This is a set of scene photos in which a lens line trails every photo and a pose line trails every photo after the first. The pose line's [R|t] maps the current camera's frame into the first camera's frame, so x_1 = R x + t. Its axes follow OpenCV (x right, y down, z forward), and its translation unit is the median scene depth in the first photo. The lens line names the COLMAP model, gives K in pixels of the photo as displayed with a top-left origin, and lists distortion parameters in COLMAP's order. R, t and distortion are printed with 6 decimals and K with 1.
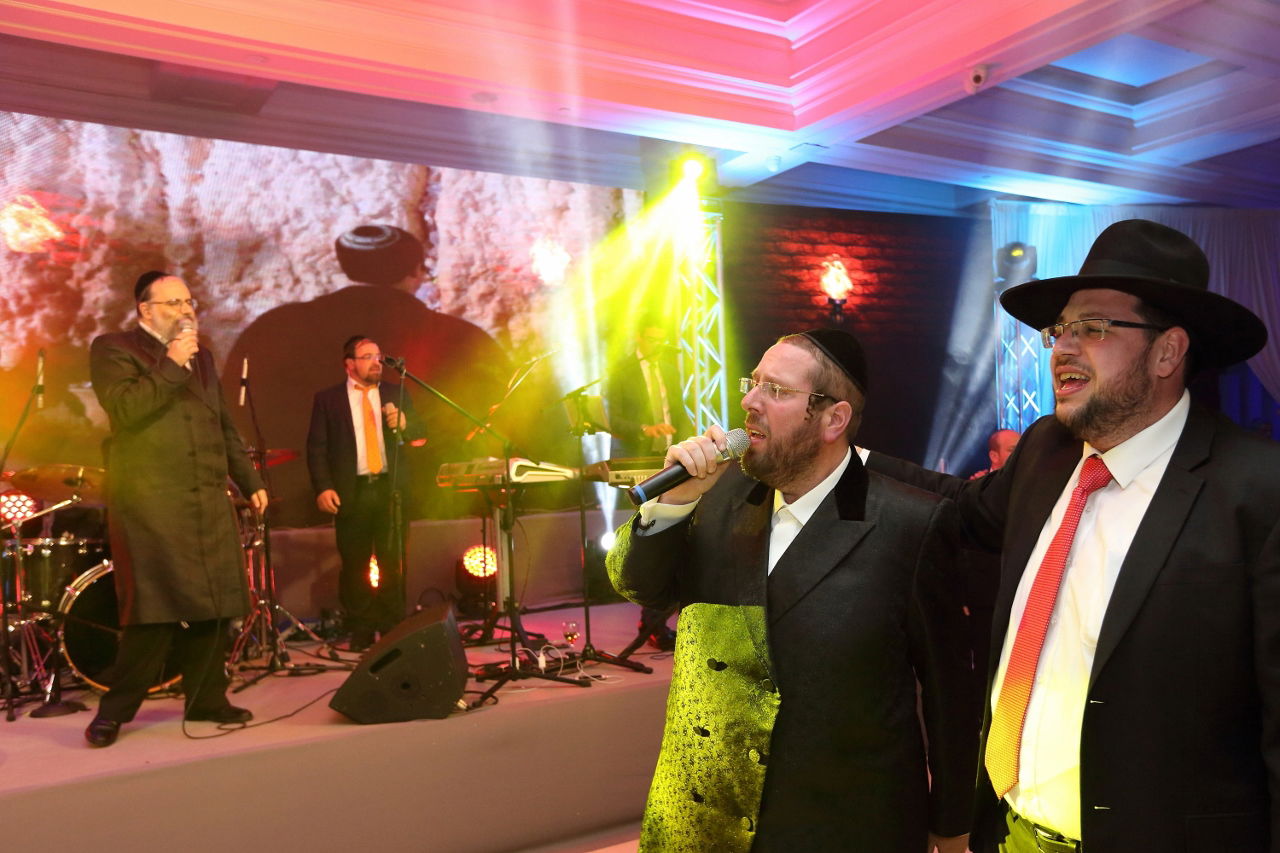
lens RADIAL K [[1155.5, 0, 709.1], [0, 1155.5, 454.6], [0, 0, 1]] dist [0.038610, 0.053627]
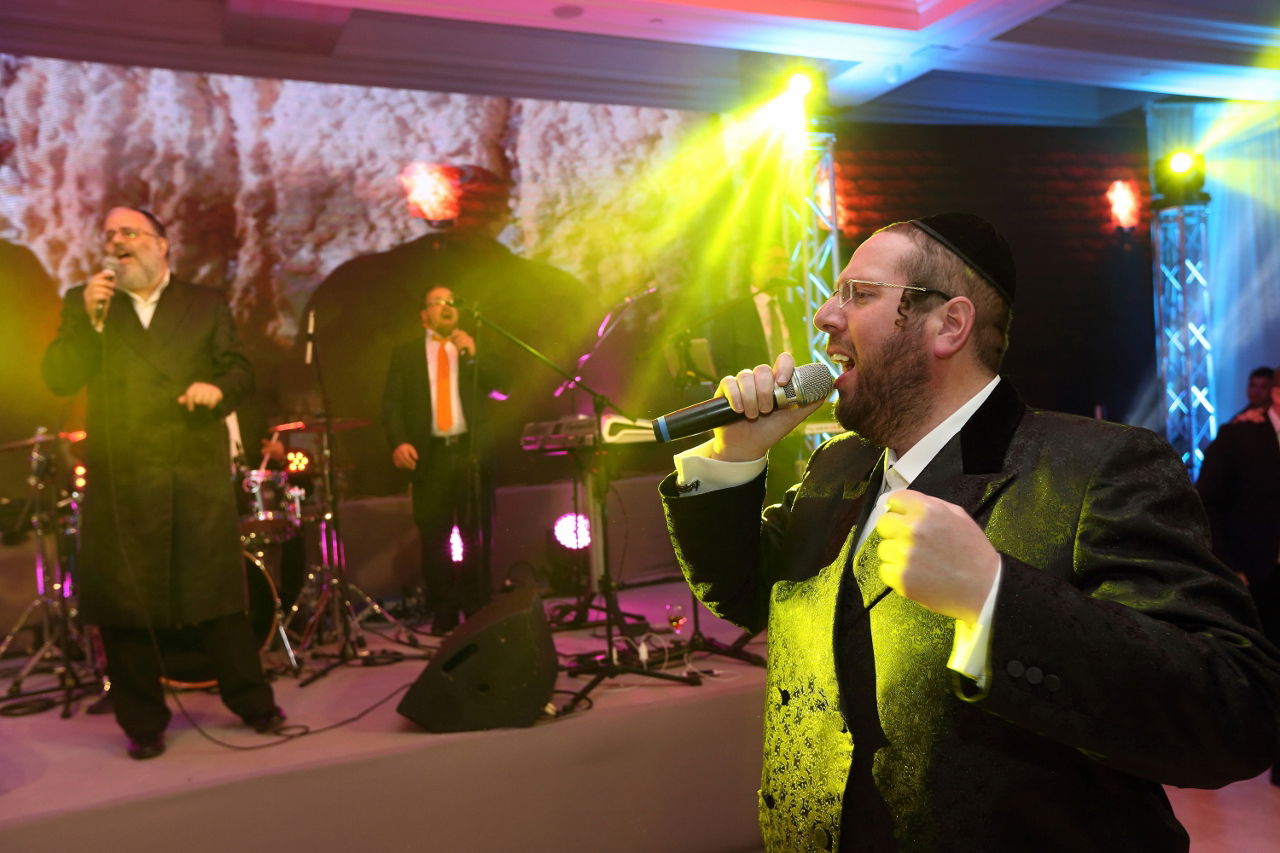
lens RADIAL K [[1115.9, 0, 632.1], [0, 1115.9, 433.4], [0, 0, 1]] dist [0.053803, 0.033744]
pose [[0.988593, -0.018963, -0.149410, -0.021789], [0.021967, 0.999588, 0.018482, 0.001604], [0.148998, -0.021553, 0.988603, 0.155588]]
